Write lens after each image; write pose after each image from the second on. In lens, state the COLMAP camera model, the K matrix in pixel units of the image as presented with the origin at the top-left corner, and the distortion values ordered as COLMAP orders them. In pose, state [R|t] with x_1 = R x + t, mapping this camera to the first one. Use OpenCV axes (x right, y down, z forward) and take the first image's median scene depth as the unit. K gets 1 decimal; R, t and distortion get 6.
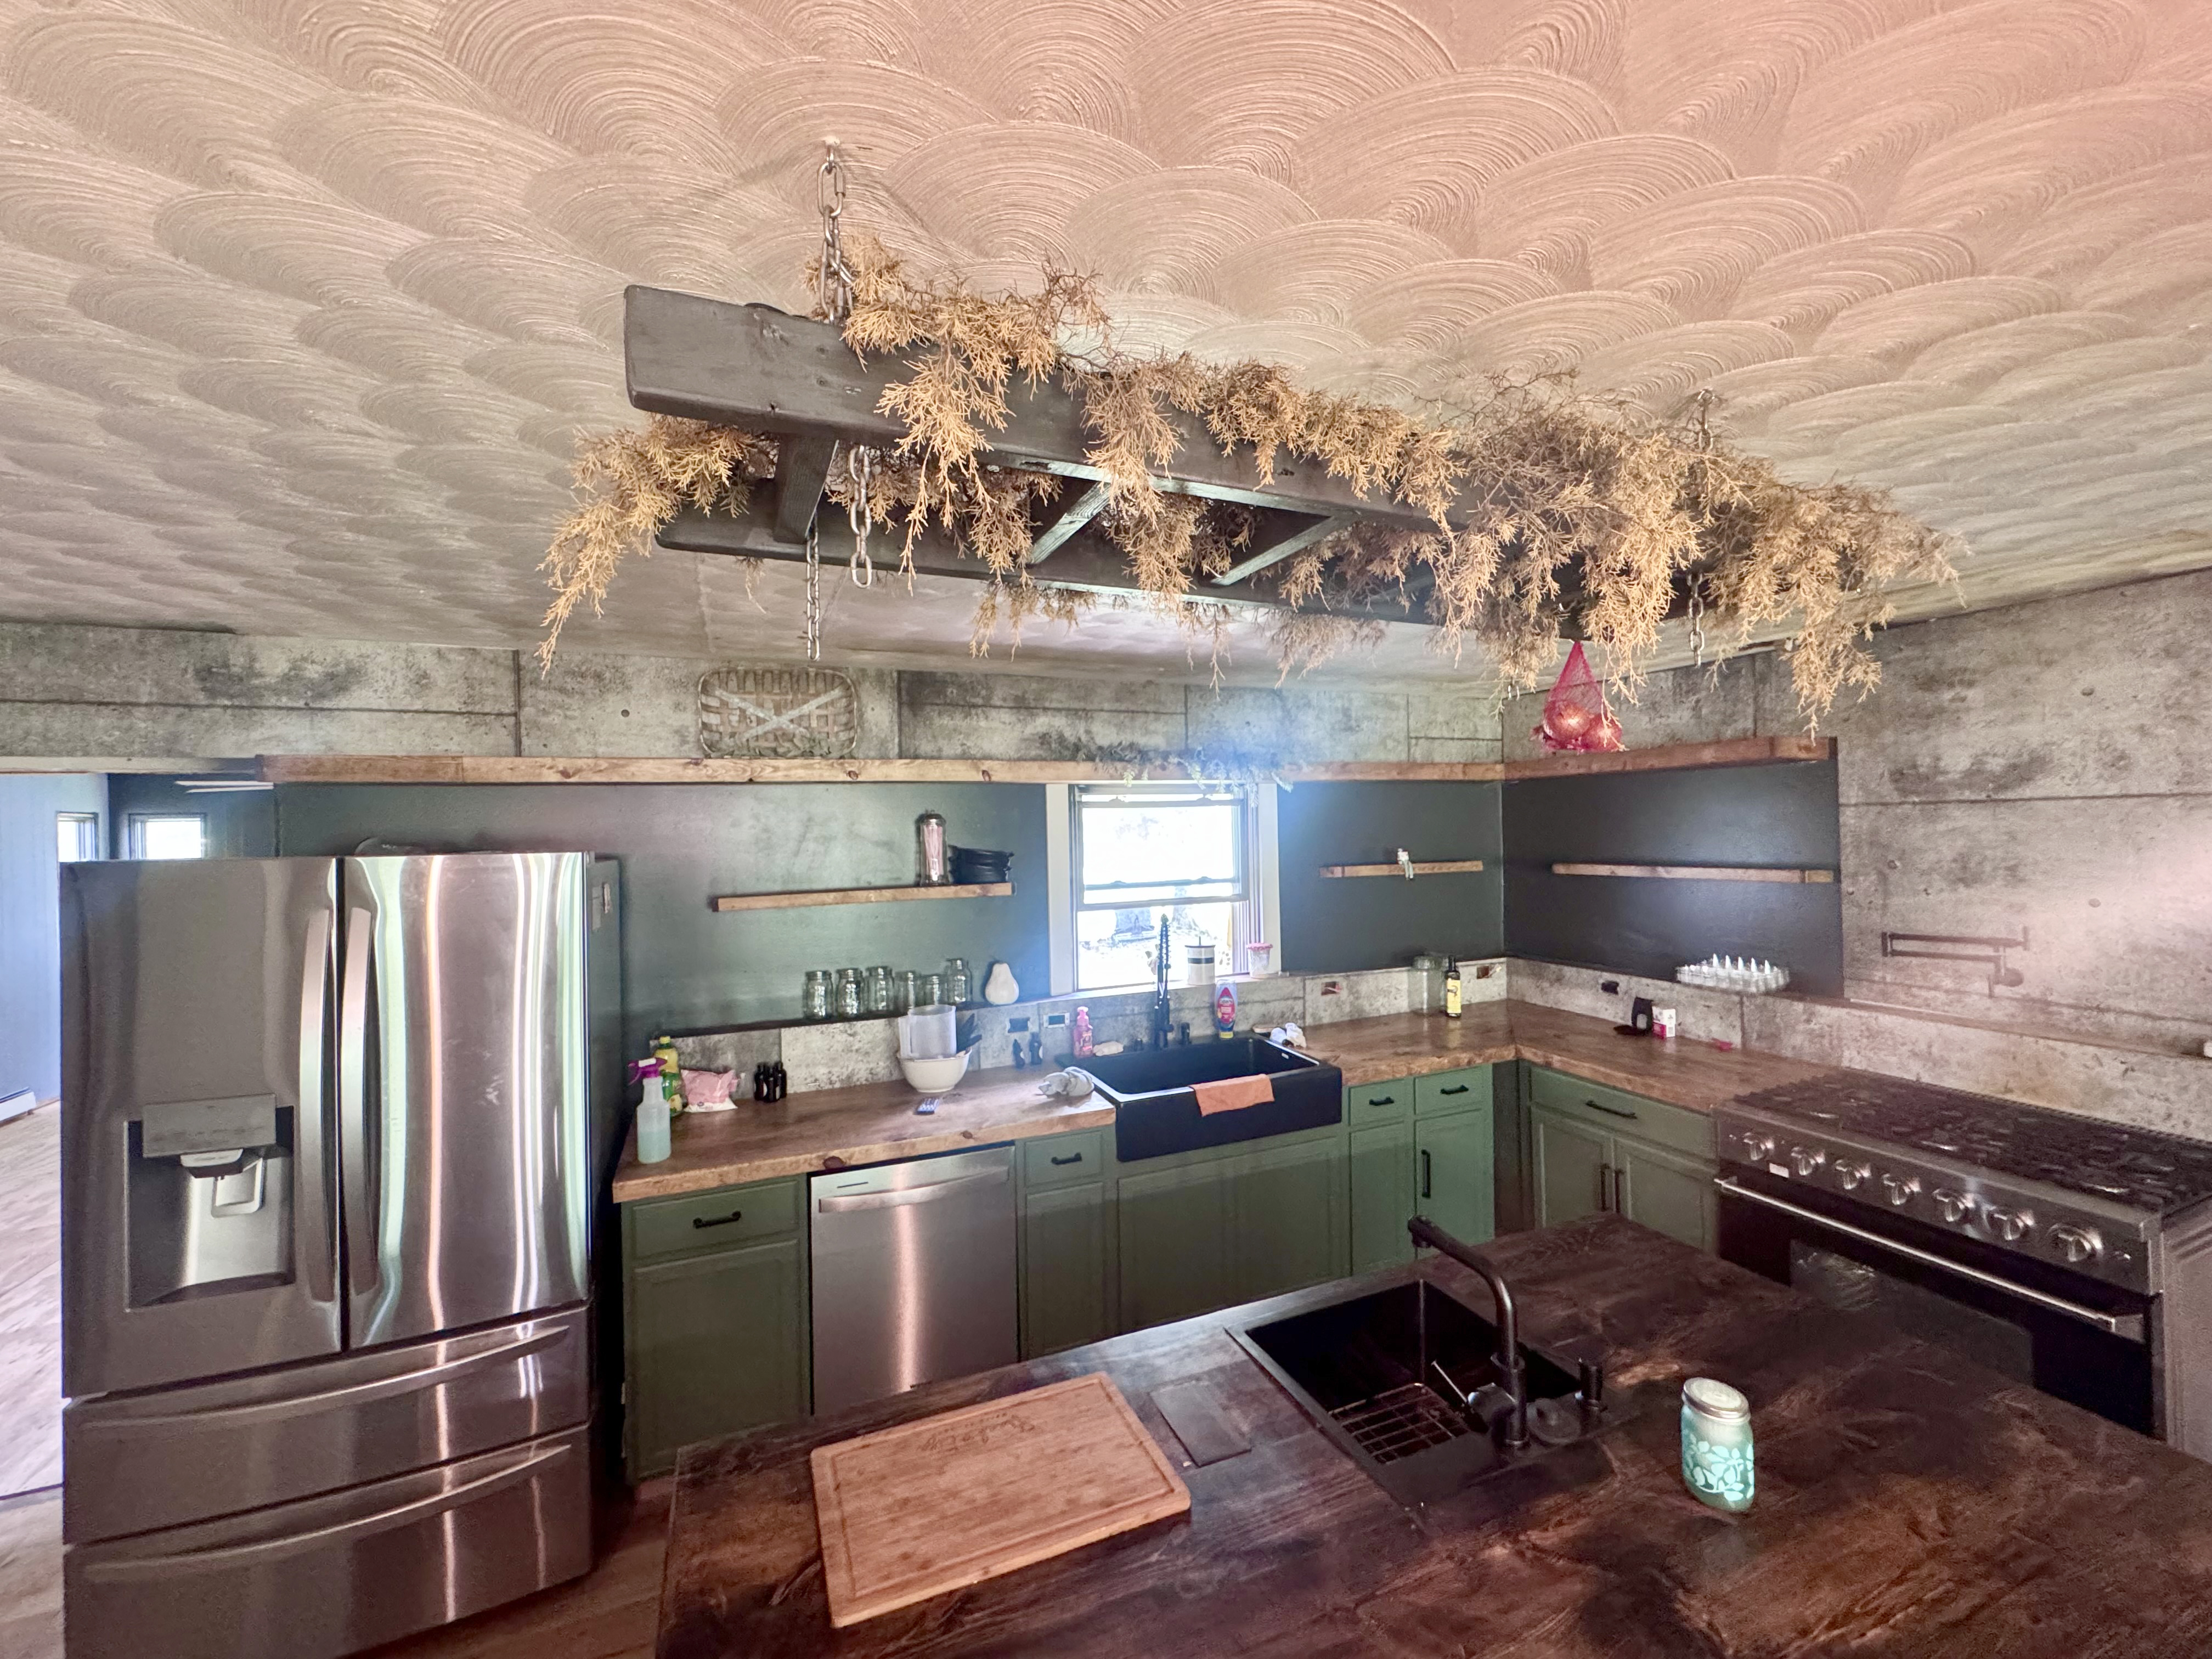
lens RADIAL K [[886.2, 0, 1105.5], [0, 886.2, 825.7], [0, 0, 1]] dist [-0.003660, 0.000197]
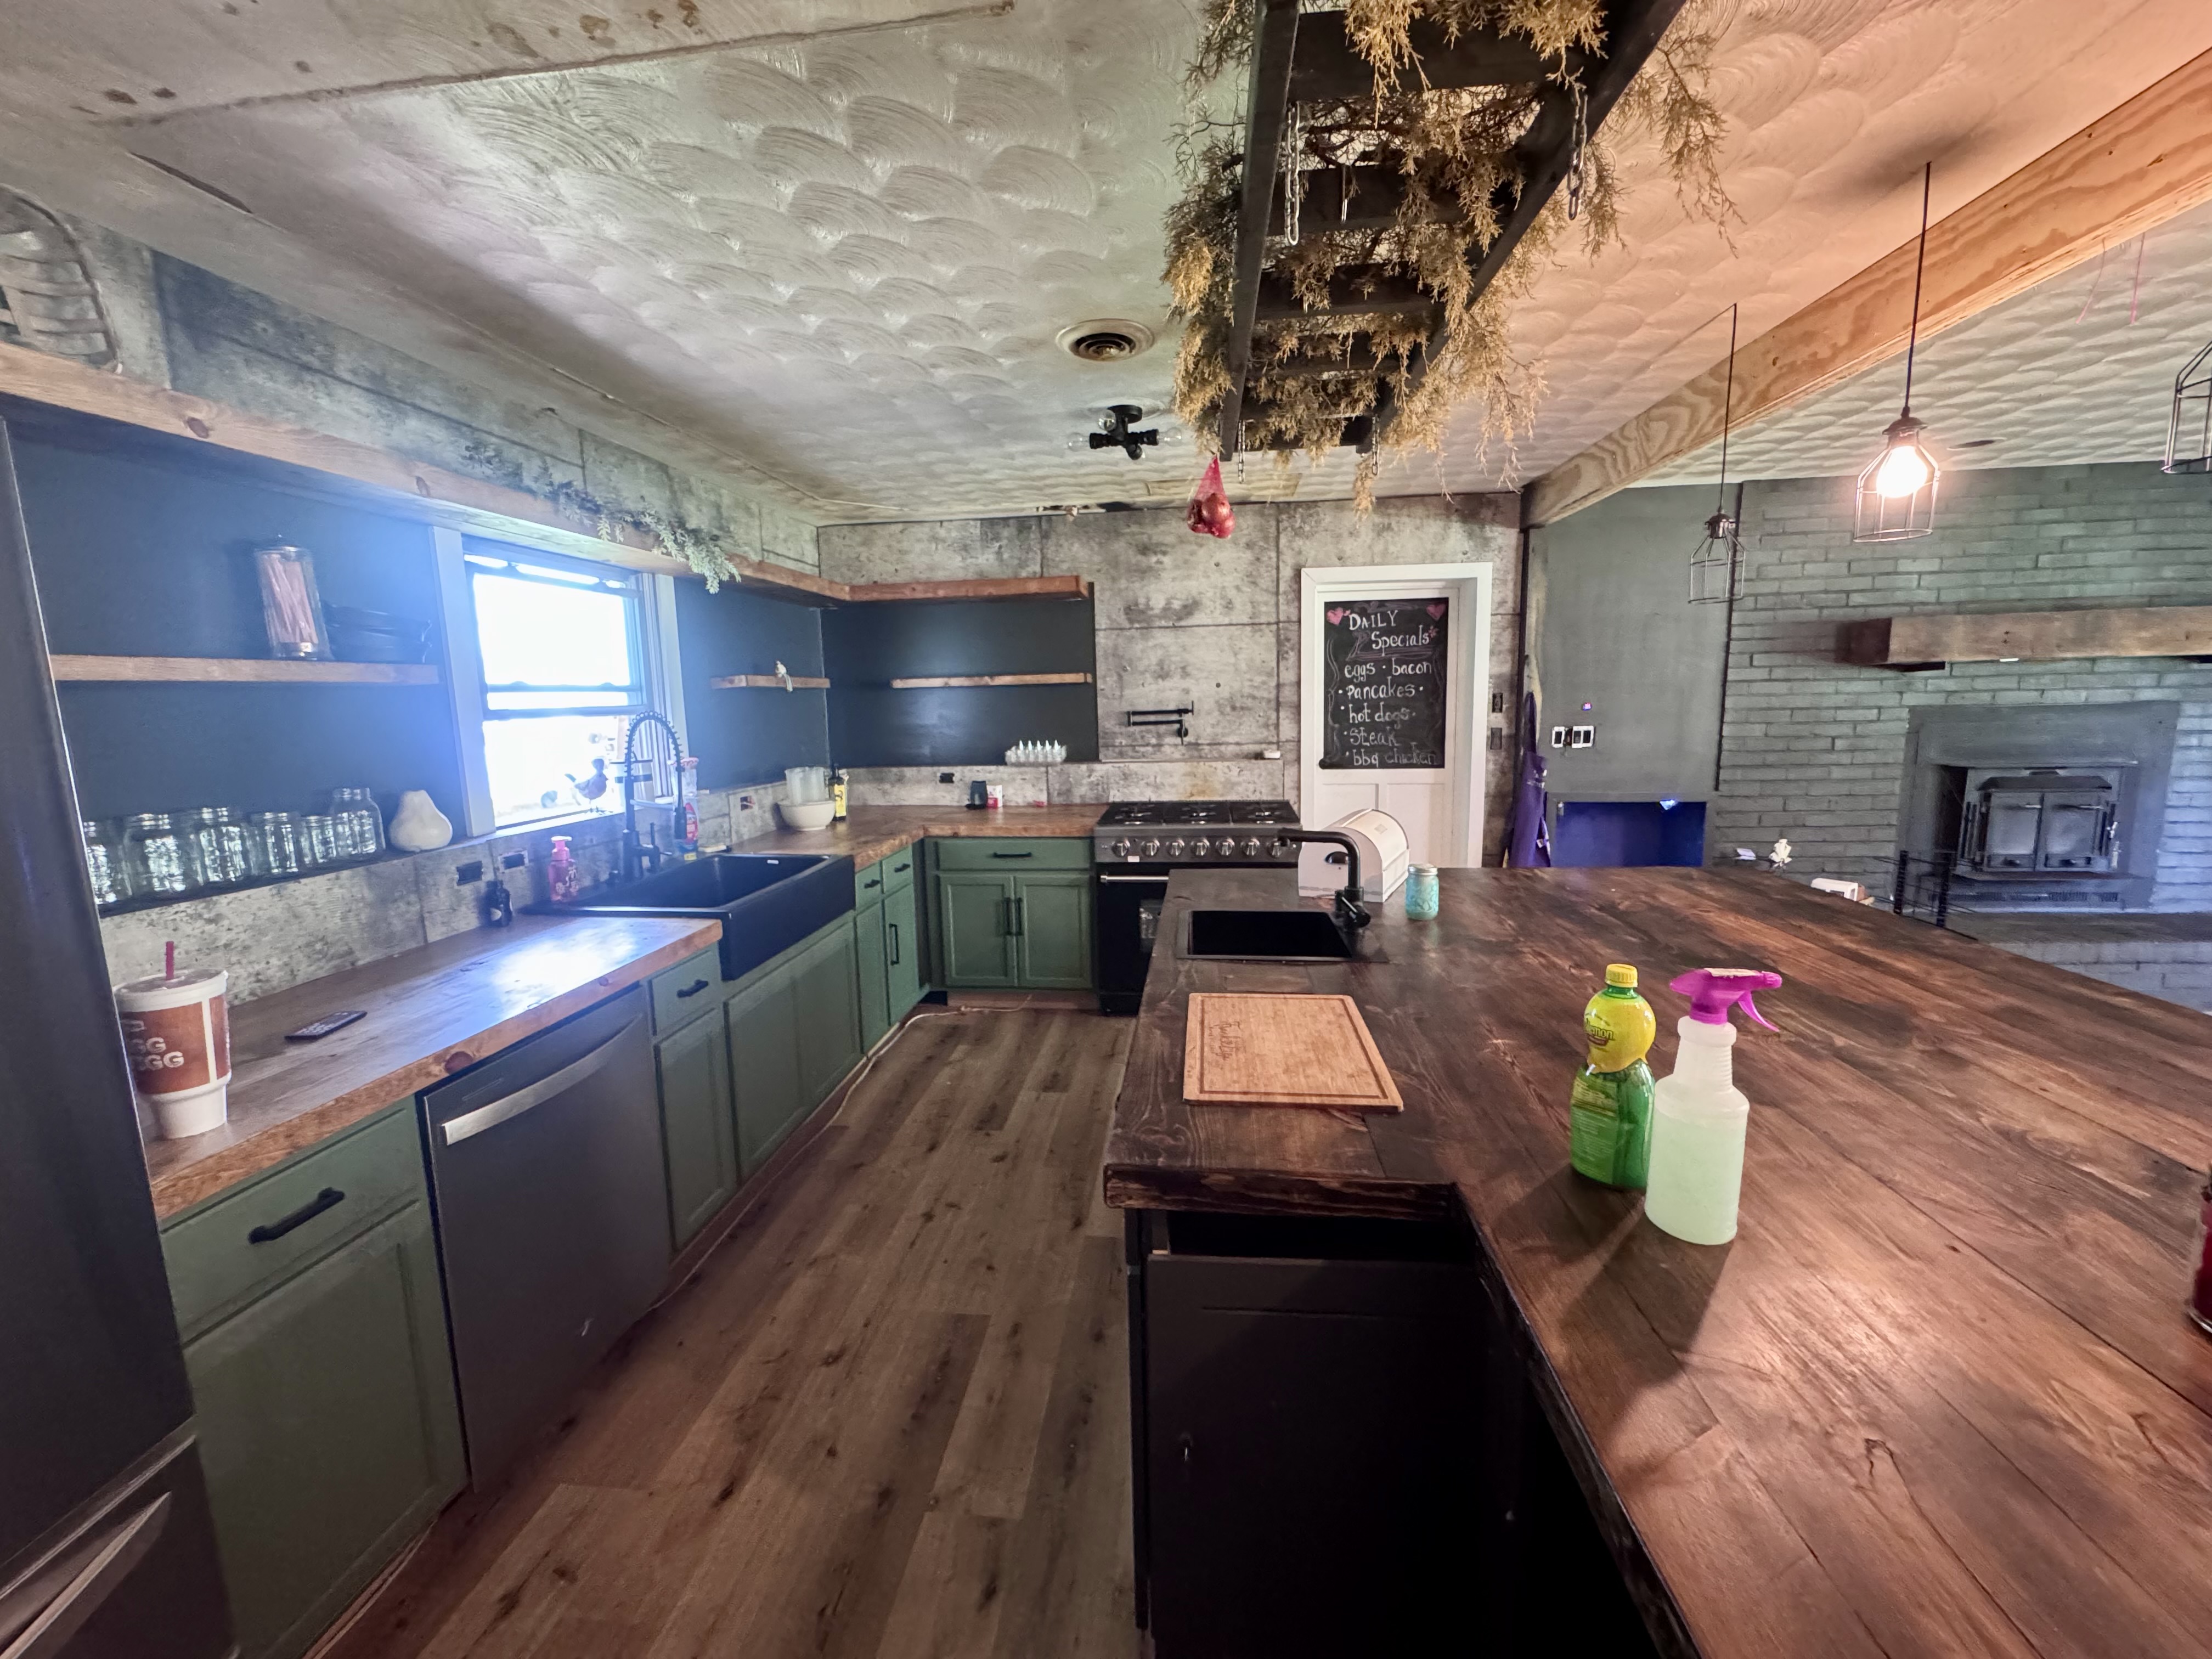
lens RADIAL K [[886.2, 0, 1105.5], [0, 886.2, 825.7], [0, 0, 1]] dist [-0.003660, 0.000197]
pose [[0.491791, -0.117442, 0.862757, -0.457558], [0.011093, 0.991627, 0.128661, 0.106710], [-0.870643, -0.053703, 0.488976, 0.233468]]
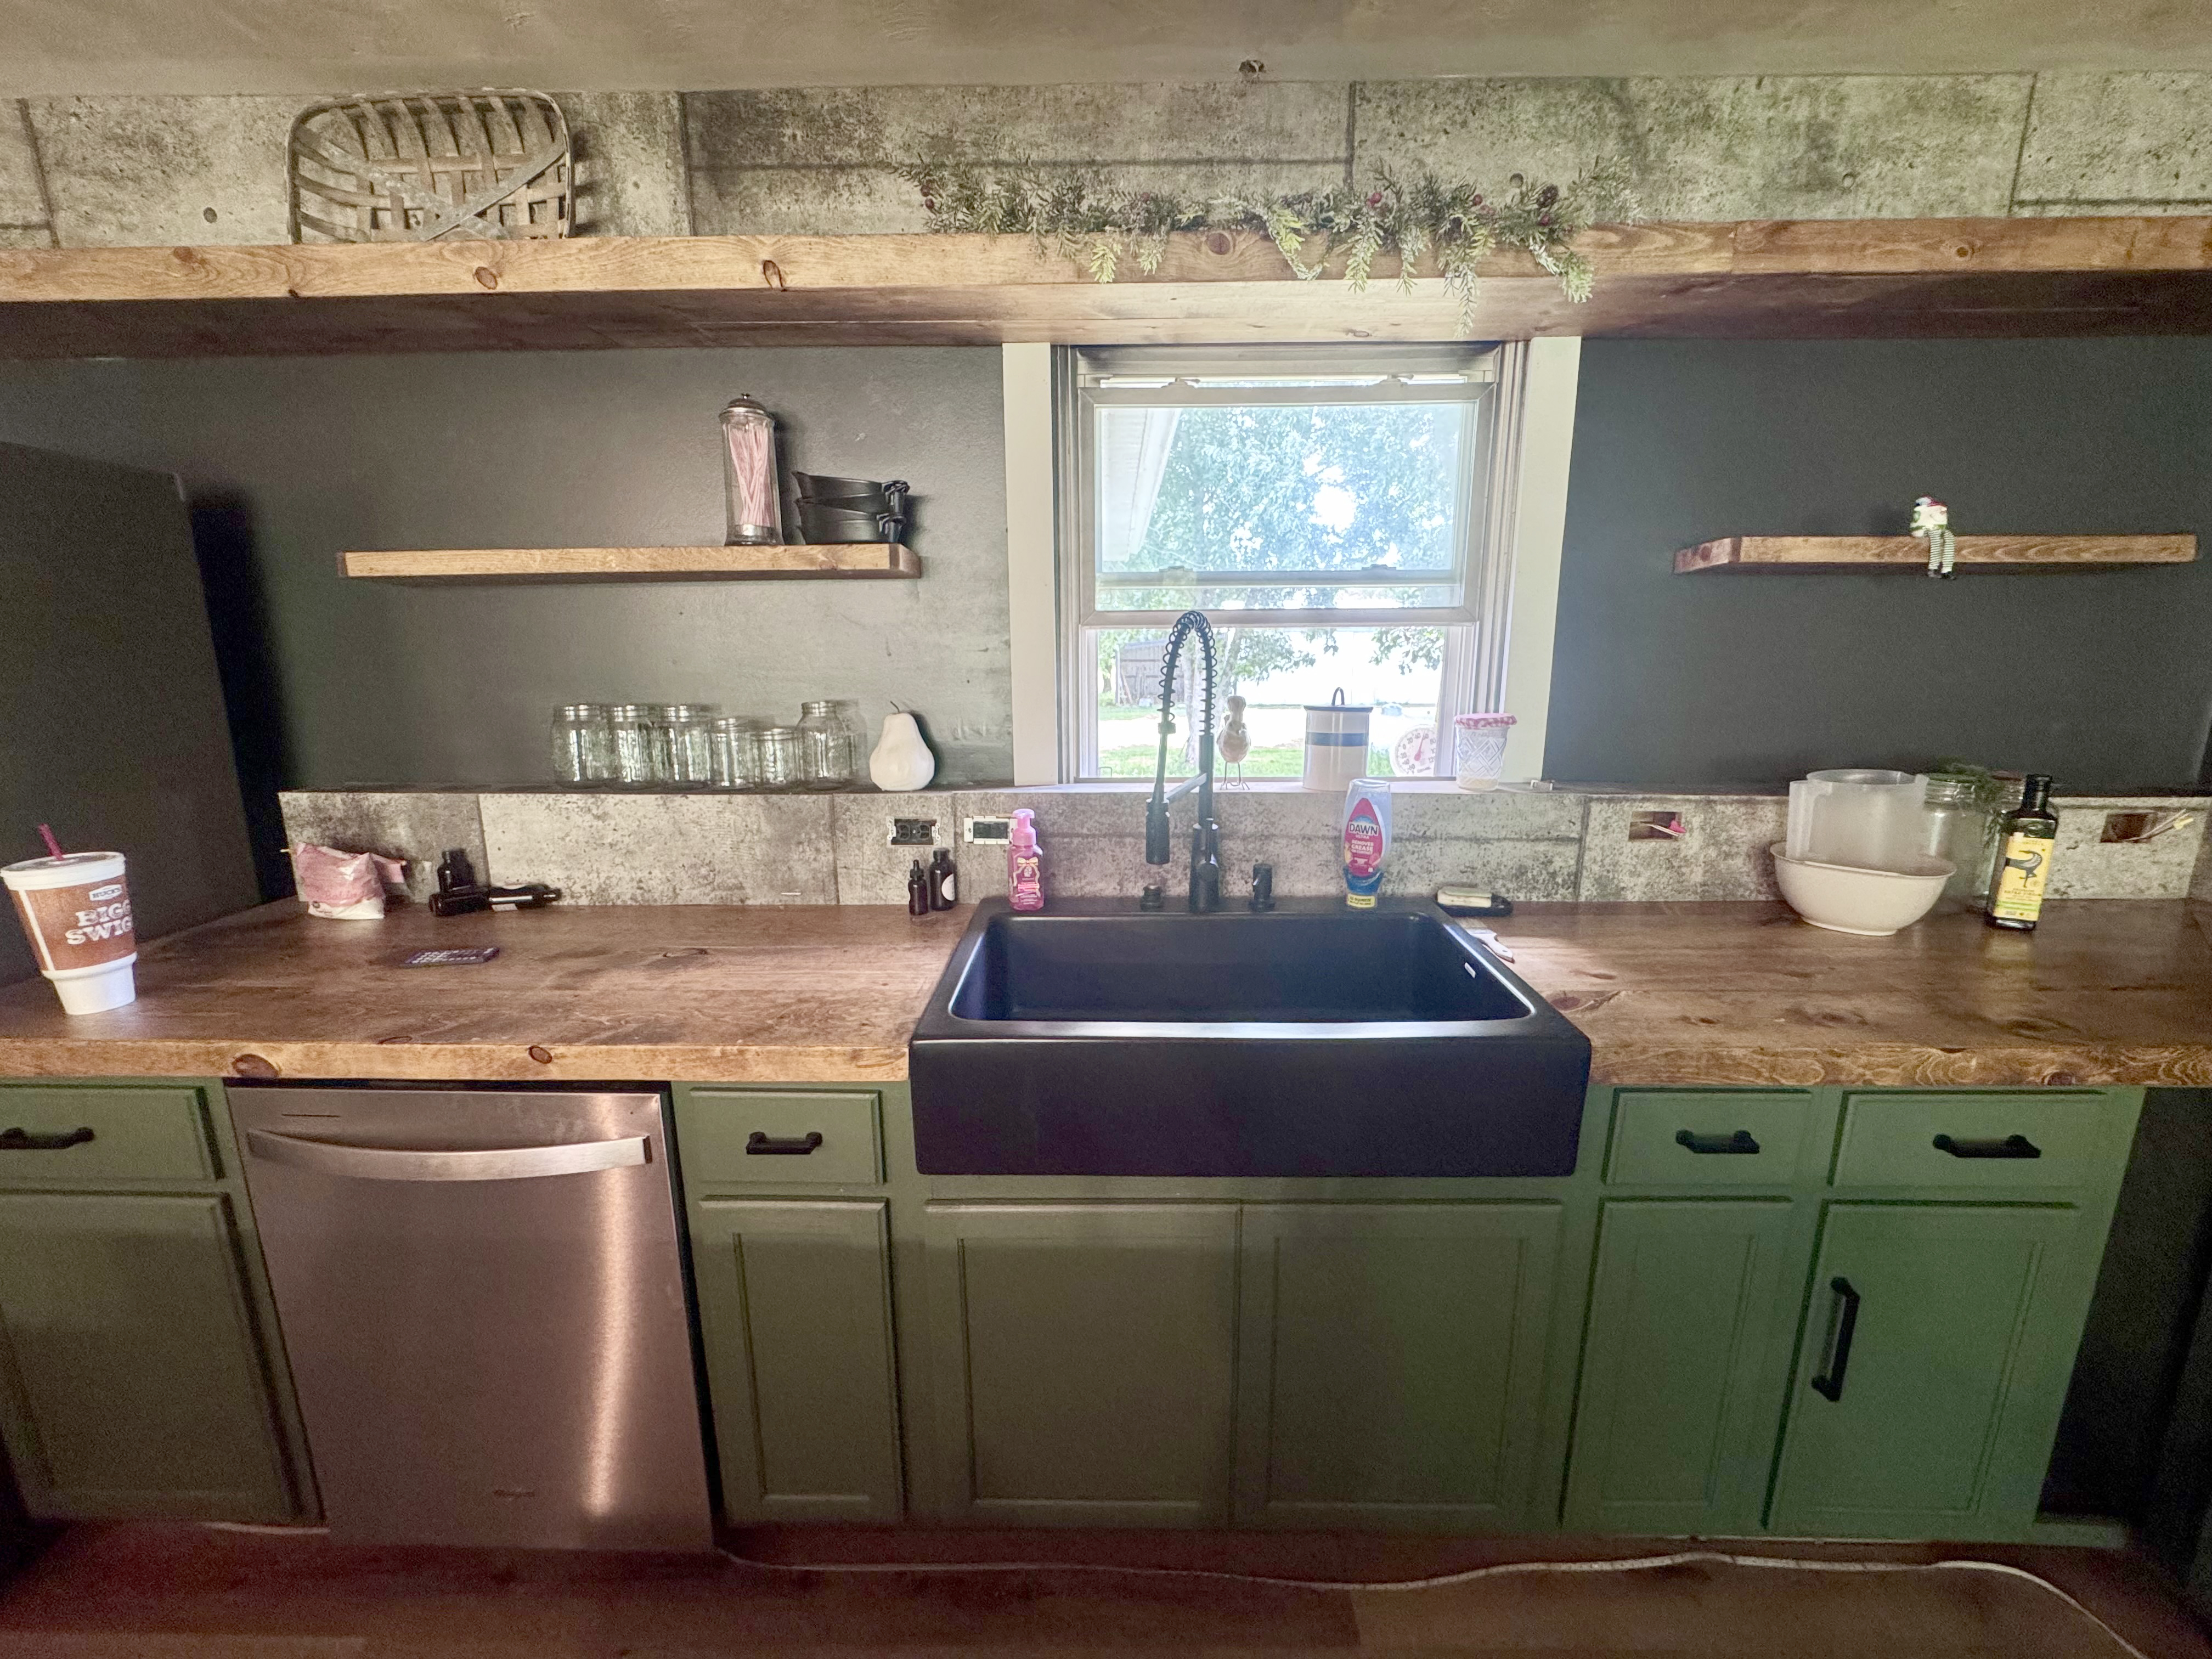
lens RADIAL K [[886.2, 0, 1105.5], [0, 886.2, 825.7], [0, 0, 1]] dist [-0.003660, 0.000197]
pose [[0.914942, 0.096792, -0.391806, 0.210836], [-0.013750, 0.977727, 0.209431, 0.114578], [0.403350, -0.186230, 0.895895, 0.598092]]
